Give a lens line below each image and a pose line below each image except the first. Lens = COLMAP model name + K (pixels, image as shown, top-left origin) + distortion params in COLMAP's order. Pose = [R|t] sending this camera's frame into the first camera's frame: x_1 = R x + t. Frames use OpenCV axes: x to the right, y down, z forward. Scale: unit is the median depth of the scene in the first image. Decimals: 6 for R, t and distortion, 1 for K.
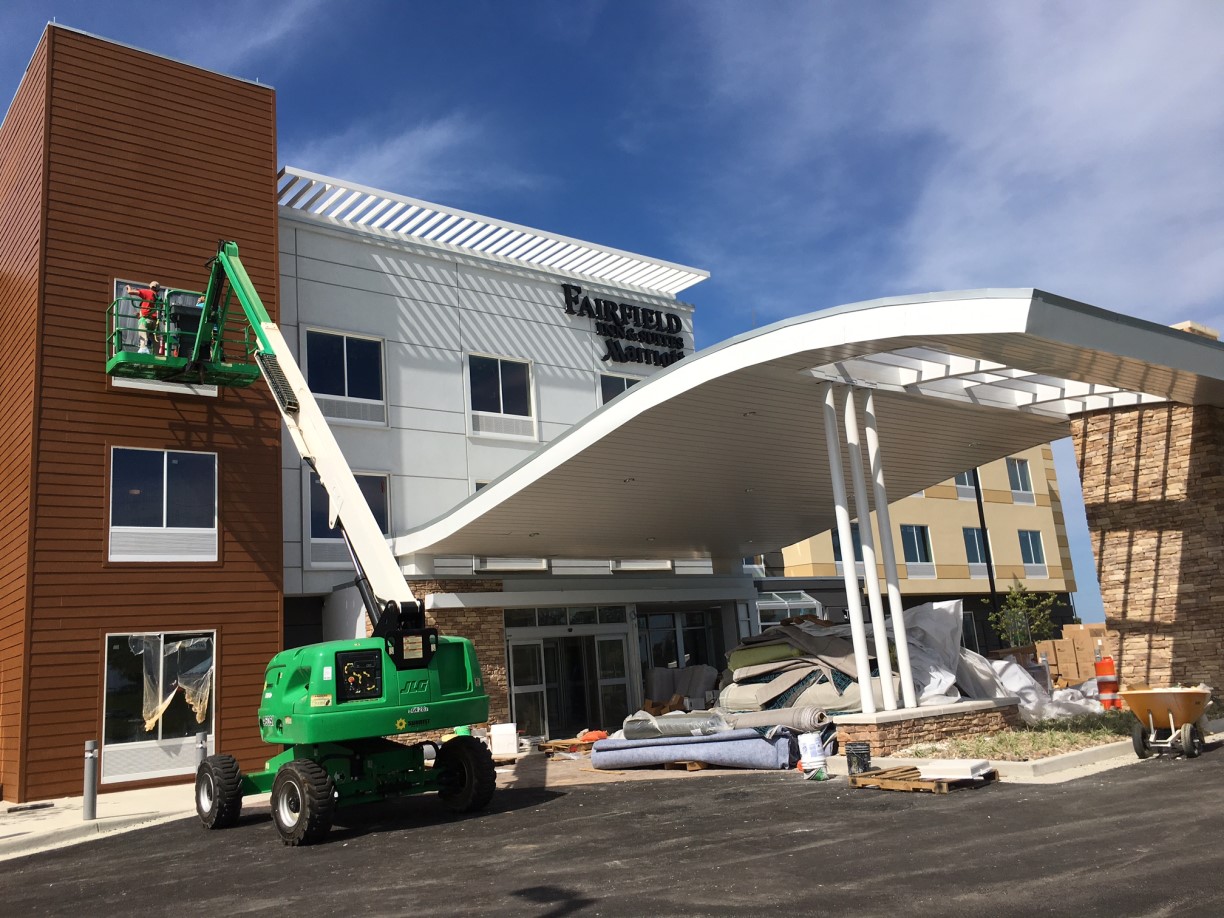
lens RADIAL K [[1045.0, 0, 608.5], [0, 1045.0, 455.9], [0, 0, 1]] dist [0.066560, -0.059443]
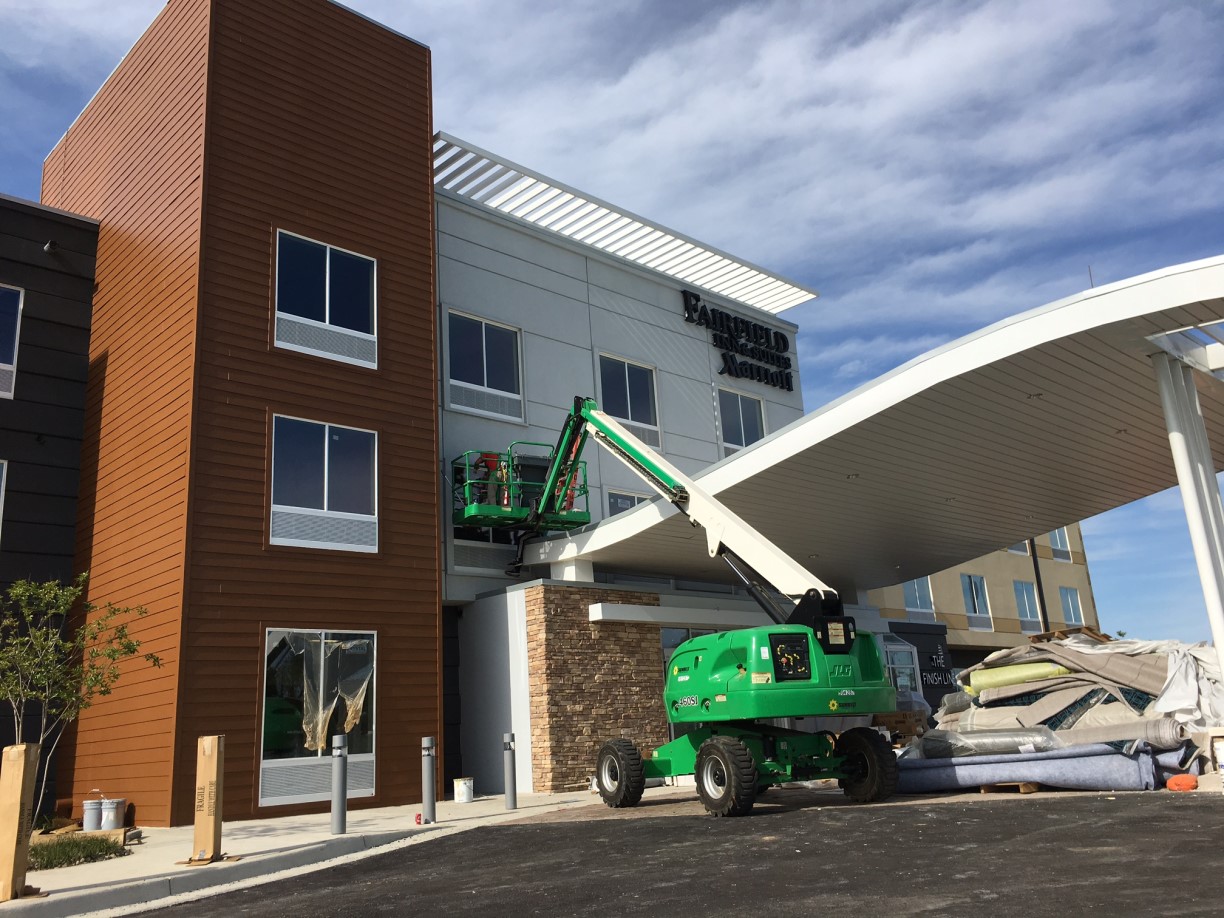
lens RADIAL K [[1045.0, 0, 615.5], [0, 1045.0, 461.0], [0, 0, 1]] dist [0.066560, -0.059443]
pose [[0.995685, 0.041213, 0.083139, -0.253184], [-0.036059, 0.997389, -0.062569, 0.071532], [-0.085501, 0.059301, 0.994572, 0.114820]]
